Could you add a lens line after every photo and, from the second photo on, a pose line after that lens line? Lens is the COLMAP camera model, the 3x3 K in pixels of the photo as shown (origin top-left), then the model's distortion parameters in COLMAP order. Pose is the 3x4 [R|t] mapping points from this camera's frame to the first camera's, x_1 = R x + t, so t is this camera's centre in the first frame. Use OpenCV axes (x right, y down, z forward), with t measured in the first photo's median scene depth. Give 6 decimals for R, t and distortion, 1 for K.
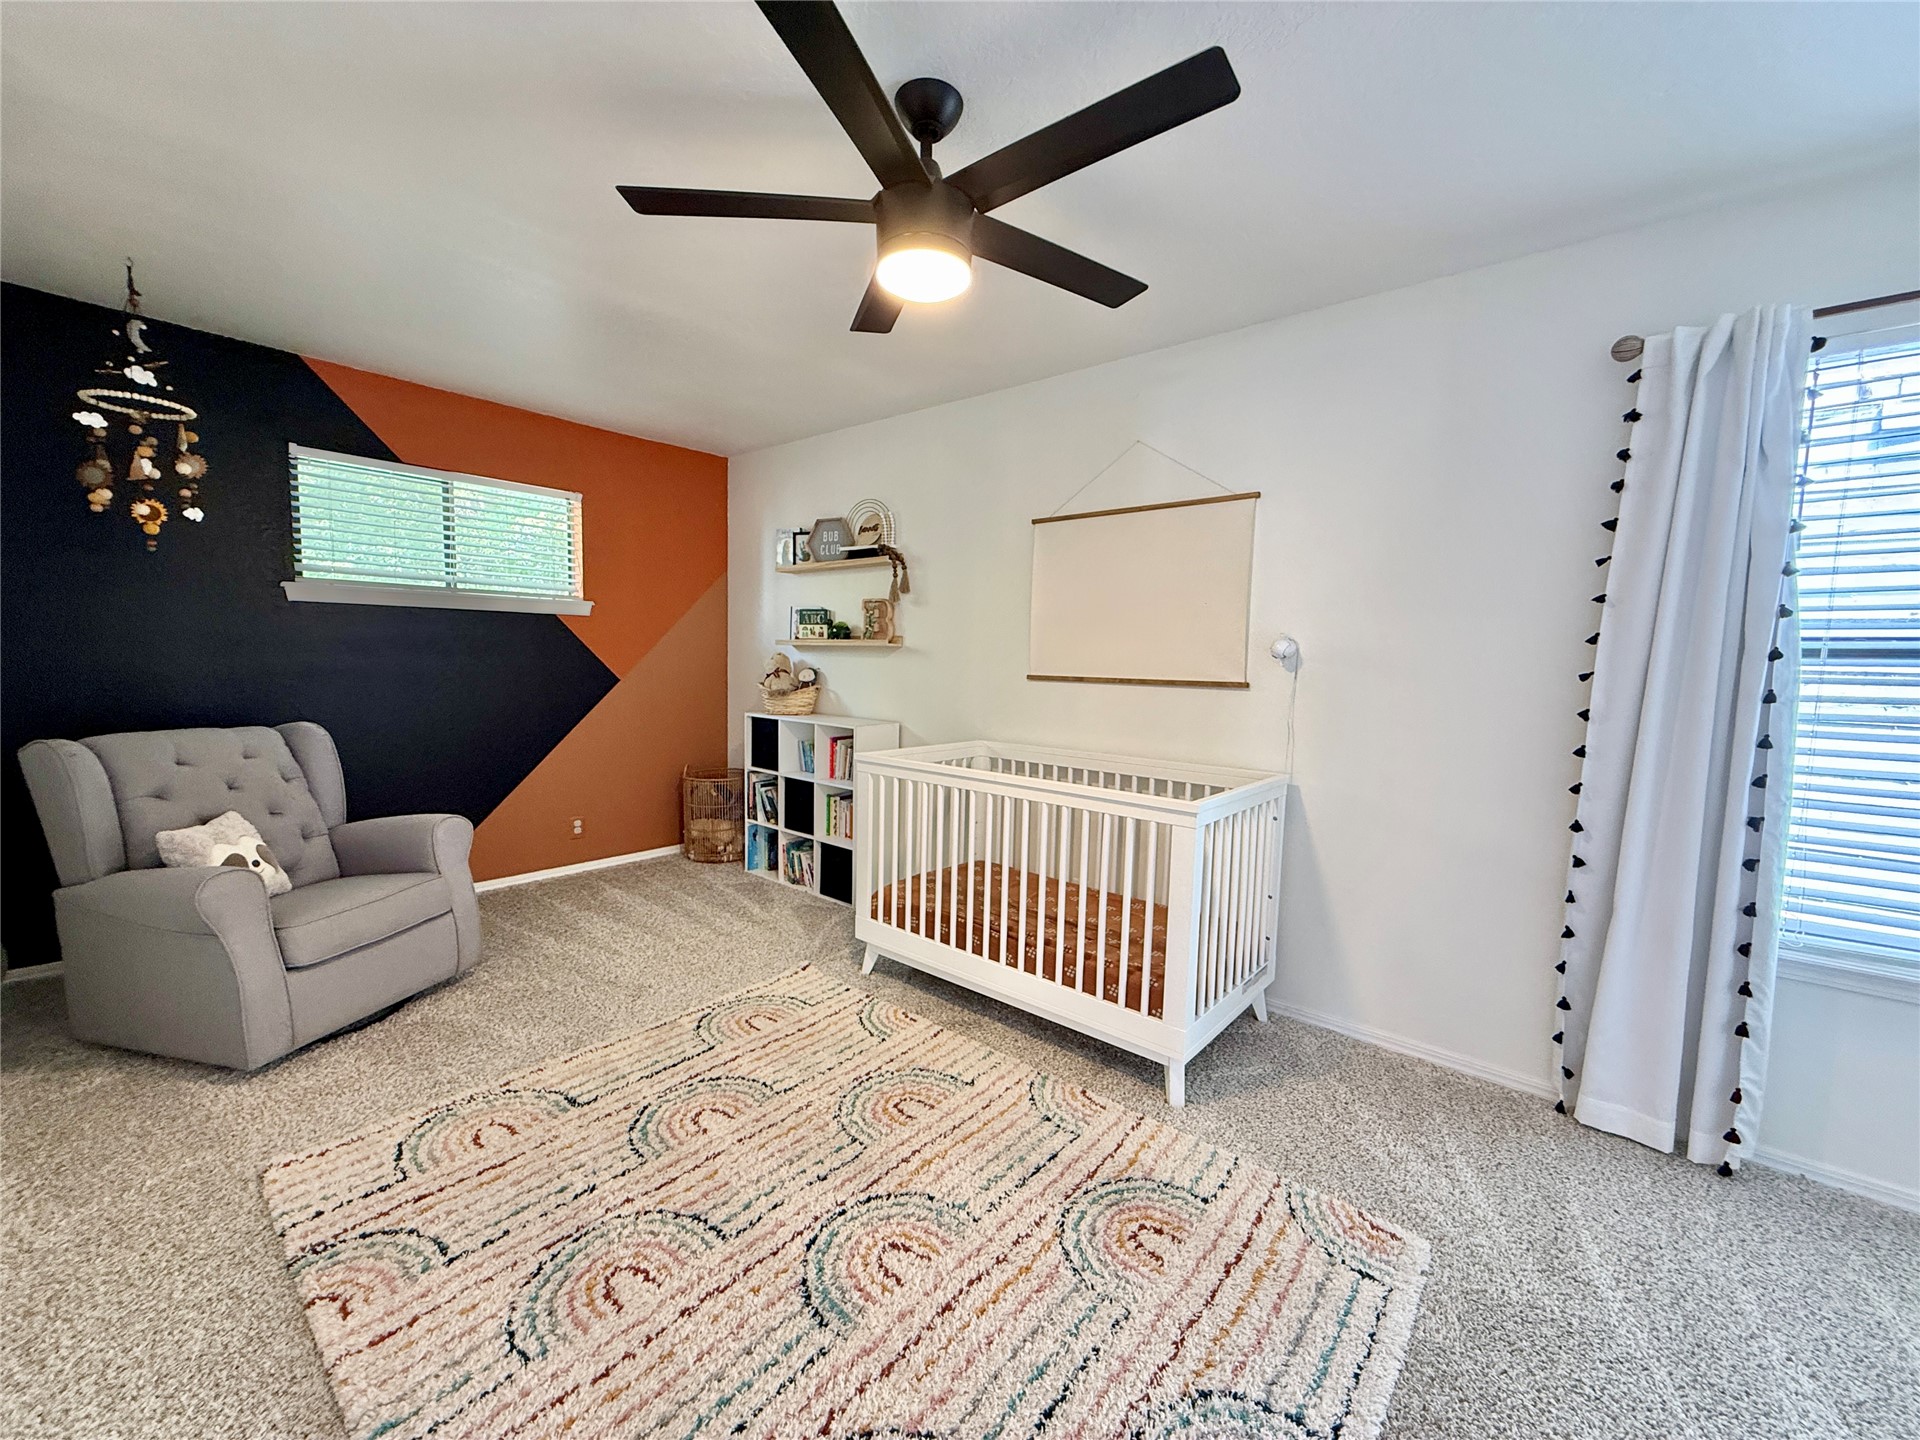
lens RADIAL K [[768.6, 0, 954.4], [0, 768.6, 723.1], [0, 0, 1]] dist [-0.002375, -0.000184]
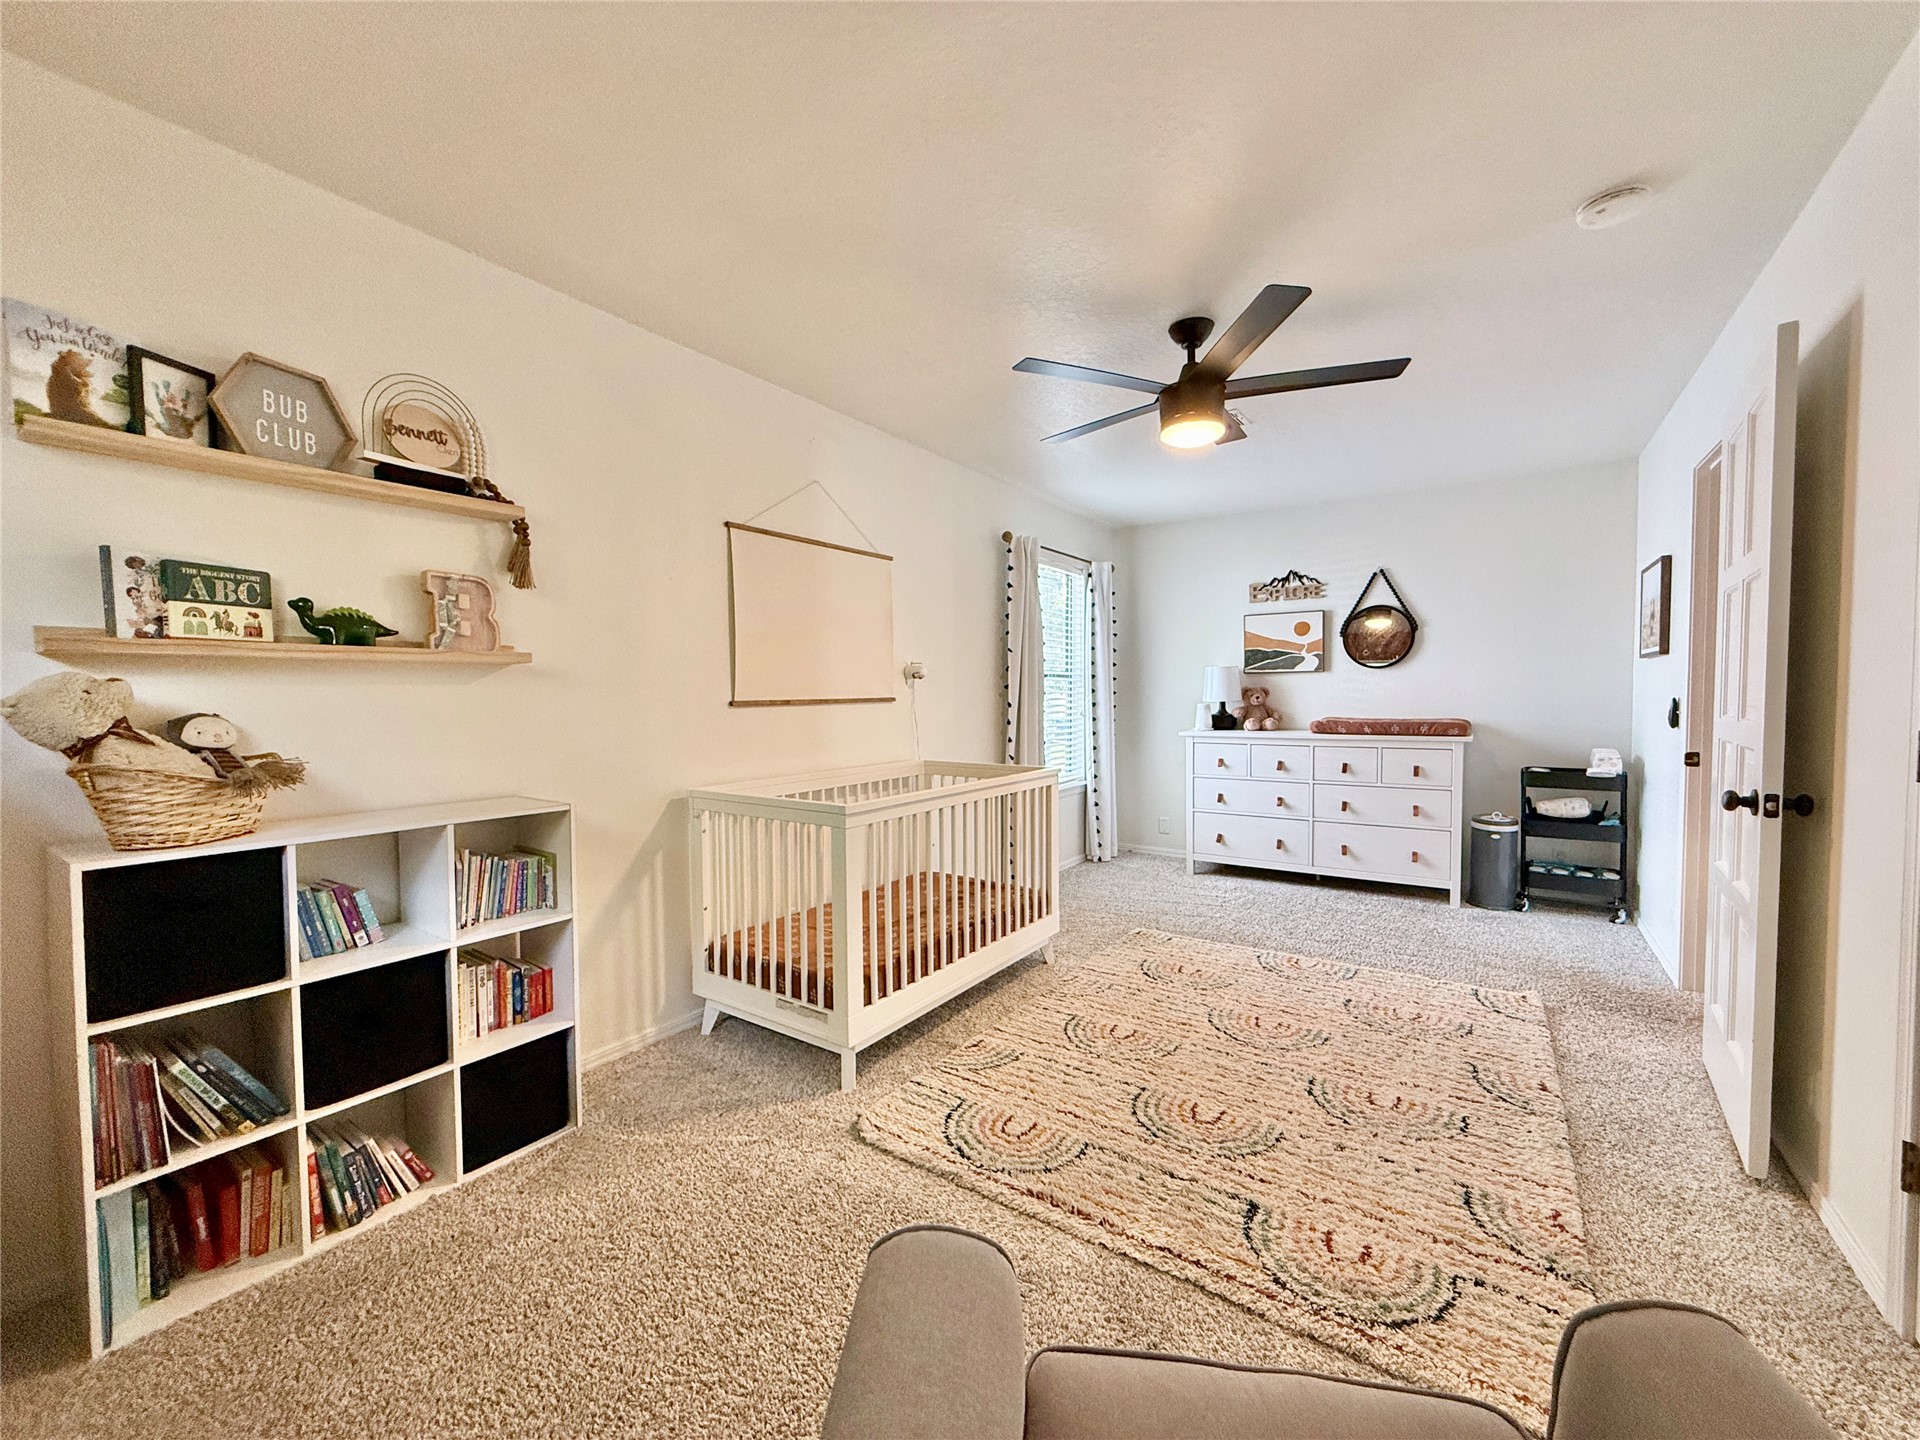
lens RADIAL K [[768.6, 0, 957.8], [0, 768.6, 722.4], [0, 0, 1]] dist [-0.002375, -0.000184]
pose [[-0.106214, -0.060569, 0.992497, -0.673542], [0.090683, 0.993393, 0.070329, -0.065636], [-0.990200, 0.097472, -0.100020, 0.720863]]
